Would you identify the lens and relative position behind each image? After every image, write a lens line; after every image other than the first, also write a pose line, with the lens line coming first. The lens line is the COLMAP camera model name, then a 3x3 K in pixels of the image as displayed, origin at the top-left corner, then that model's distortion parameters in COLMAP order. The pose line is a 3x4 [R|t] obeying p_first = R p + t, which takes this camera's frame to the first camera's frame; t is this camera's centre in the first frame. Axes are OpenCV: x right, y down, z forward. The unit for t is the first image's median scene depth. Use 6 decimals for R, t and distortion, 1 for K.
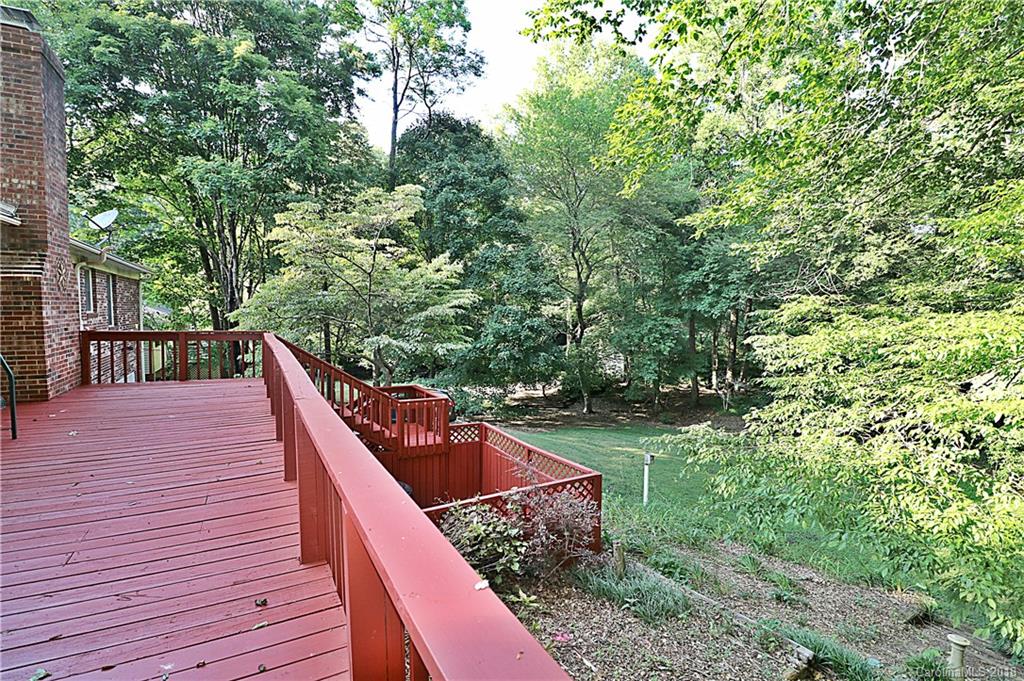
lens RADIAL K [[476.3, 0, 512.9], [0, 476.3, 341.2], [0, 0, 1]] dist [-0.008360, -0.005996]
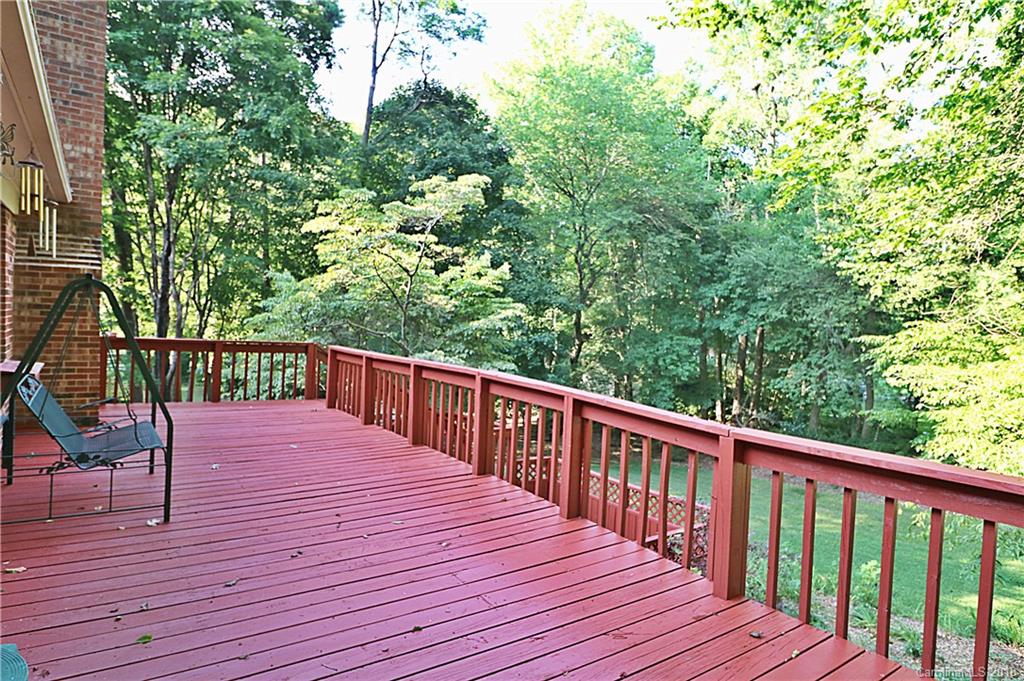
lens RADIAL K [[588.6, 0, 510.2], [0, 588.6, 340.1], [0, 0, 1]] dist [-0.004293, -0.003745]
pose [[0.993030, 0.030149, 0.113940, -0.219954], [-0.026595, 0.999115, -0.032589, -0.001708], [-0.114821, 0.029332, 0.992953, -0.033274]]
